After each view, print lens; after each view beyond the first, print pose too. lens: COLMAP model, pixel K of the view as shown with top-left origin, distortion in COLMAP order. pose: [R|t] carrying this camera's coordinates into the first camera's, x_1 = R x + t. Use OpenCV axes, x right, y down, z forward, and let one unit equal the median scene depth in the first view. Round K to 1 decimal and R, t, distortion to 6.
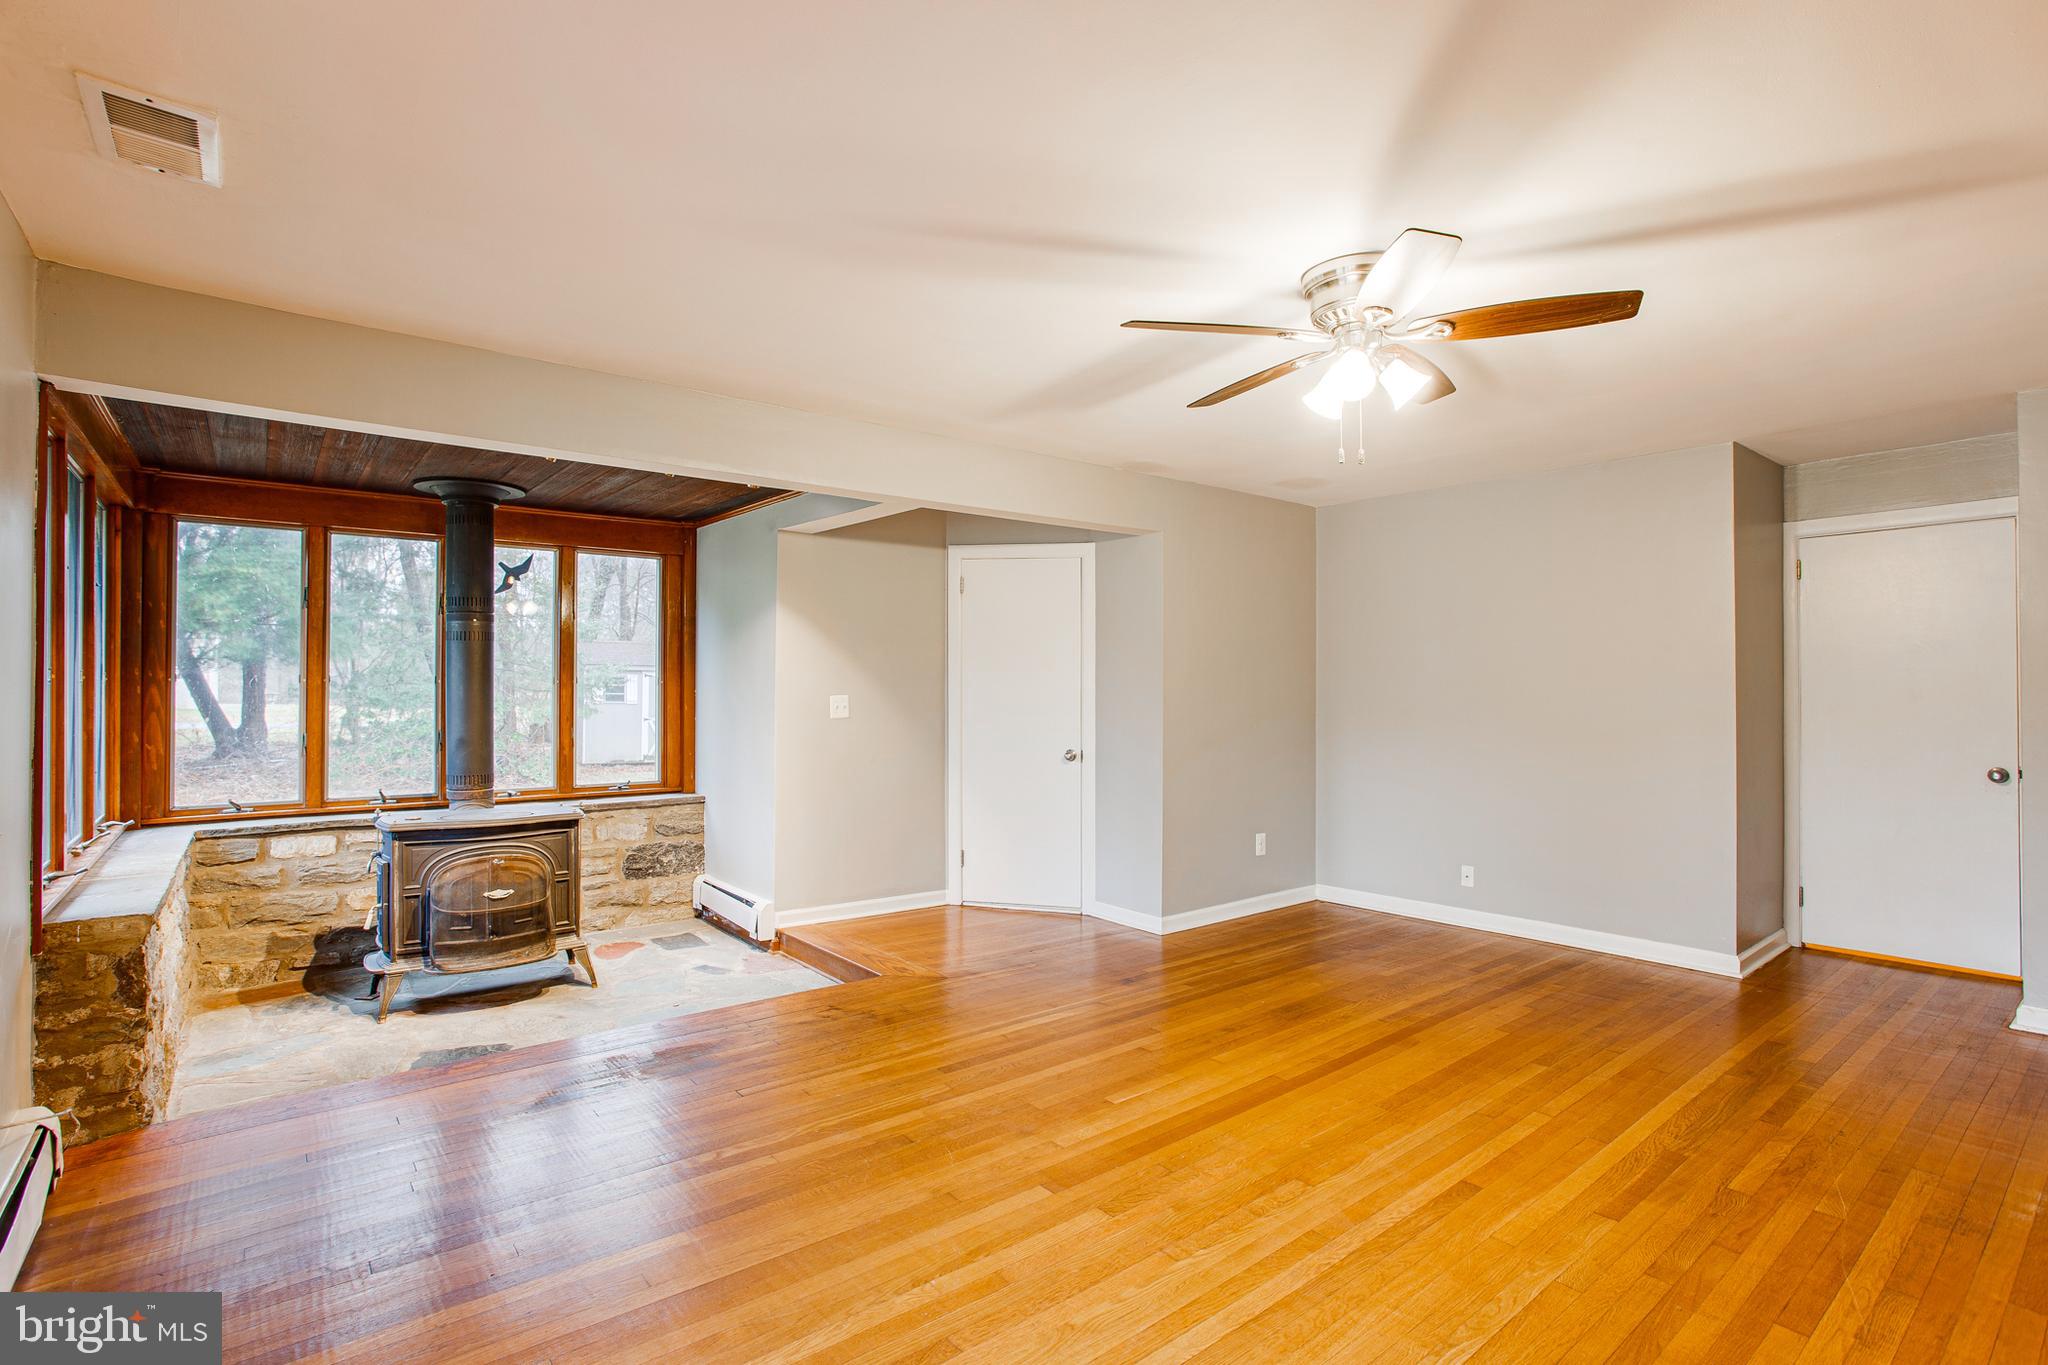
lens RADIAL K [[988.6, 0, 1013.9], [0, 988.6, 671.4], [0, 0, 1]] dist [-0.062662, 0.032768]
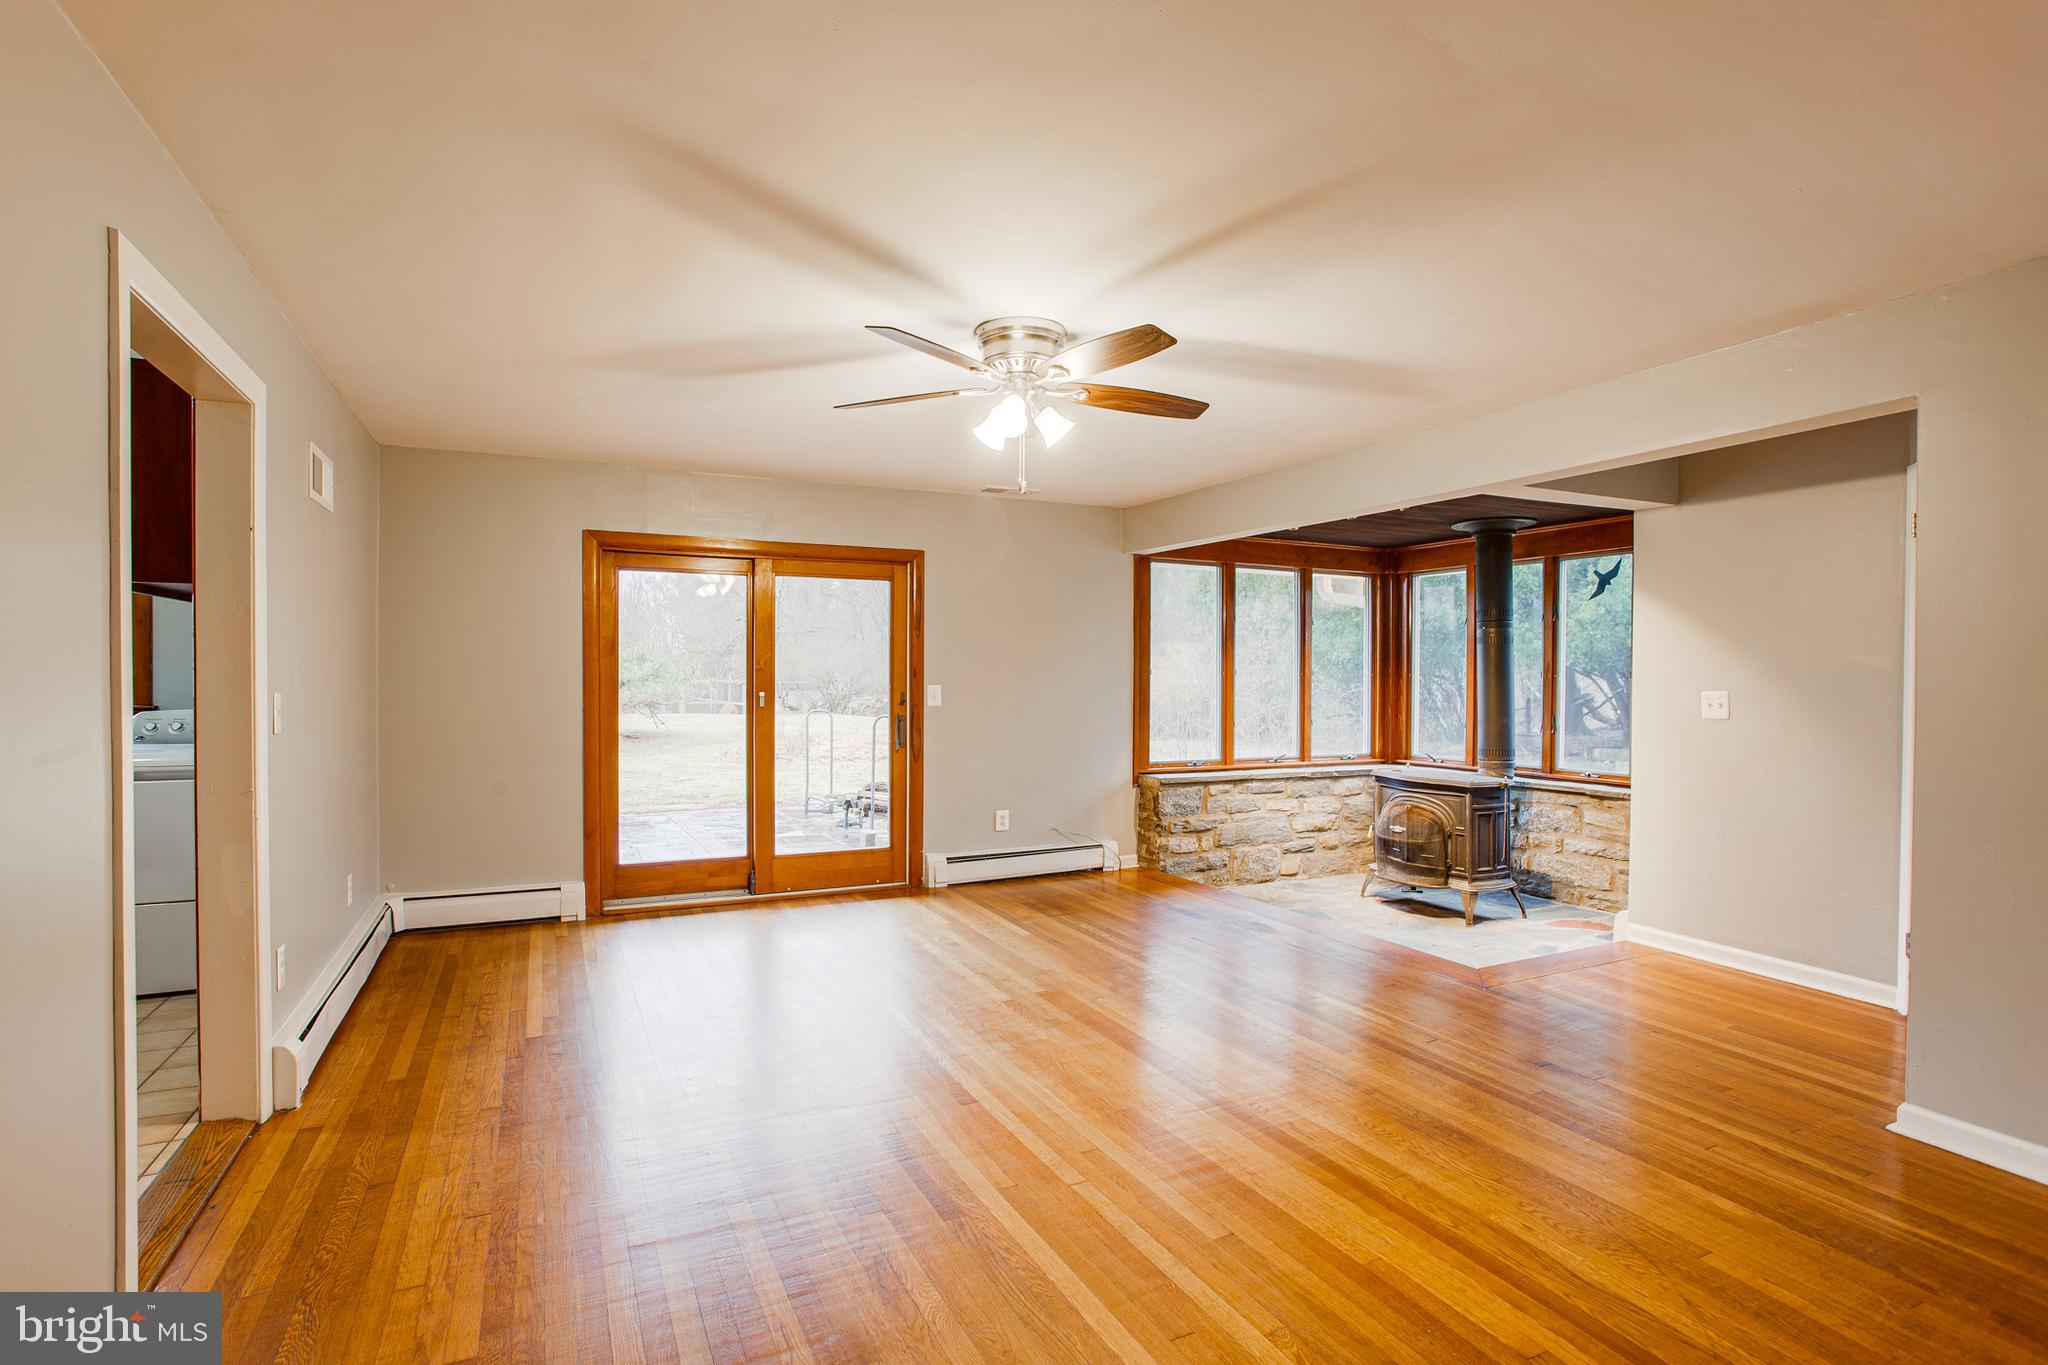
lens RADIAL K [[988.6, 0, 1013.9], [0, 988.6, 671.4], [0, 0, 1]] dist [-0.062662, 0.032768]
pose [[-0.222777, -0.007950, -0.974837, 1.042518], [0.008221, 0.999916, -0.010033, 0.015687], [0.974835, -0.010249, -0.222693, 0.852920]]
